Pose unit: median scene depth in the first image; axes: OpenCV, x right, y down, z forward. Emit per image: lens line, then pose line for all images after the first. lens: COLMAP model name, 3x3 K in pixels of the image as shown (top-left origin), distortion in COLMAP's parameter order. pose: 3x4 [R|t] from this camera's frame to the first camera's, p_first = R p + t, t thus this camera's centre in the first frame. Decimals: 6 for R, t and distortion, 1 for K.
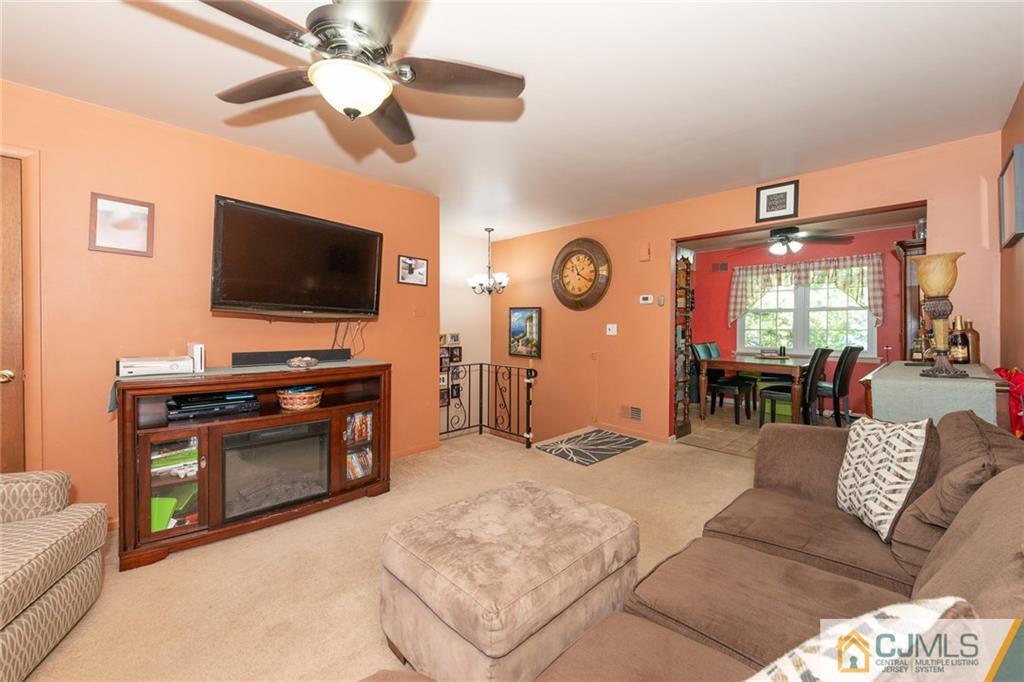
lens RADIAL K [[418.0, 0, 511.2], [0, 418.0, 331.4], [0, 0, 1]] dist [-0.000115, -0.000336]
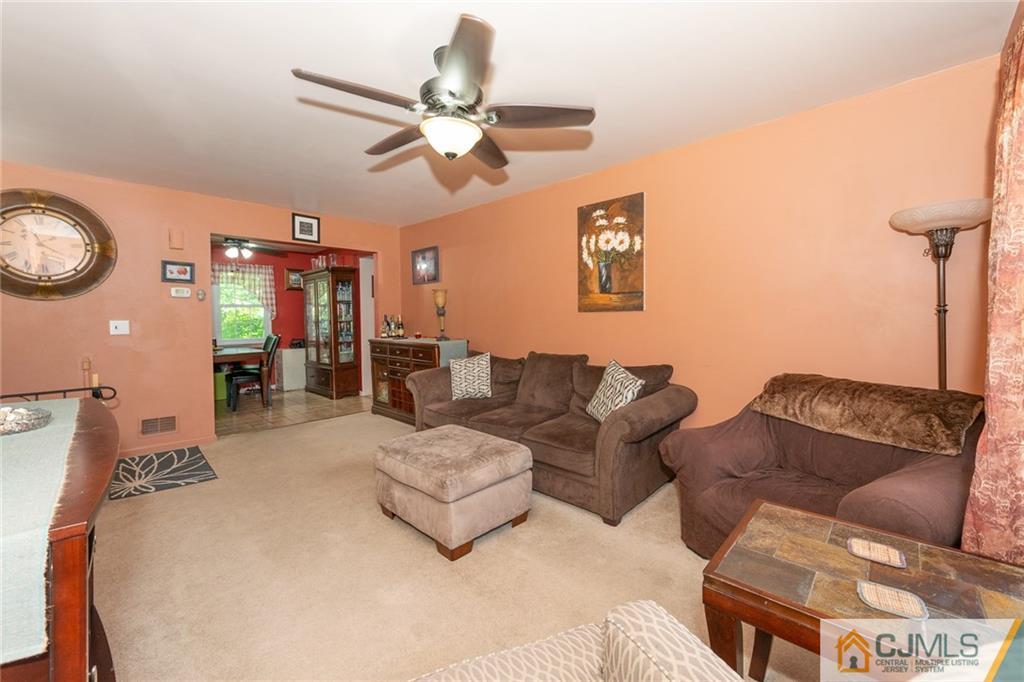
lens RADIAL K [[398.7, 0, 515.3], [0, 398.7, 318.0], [0, 0, 1]] dist [0.002101, 0.000179]
pose [[-0.028876, -0.006011, 0.999565, -0.634936], [0.017712, 0.999822, 0.006524, -0.016274], [-0.999426, 0.017893, -0.028765, 0.346034]]
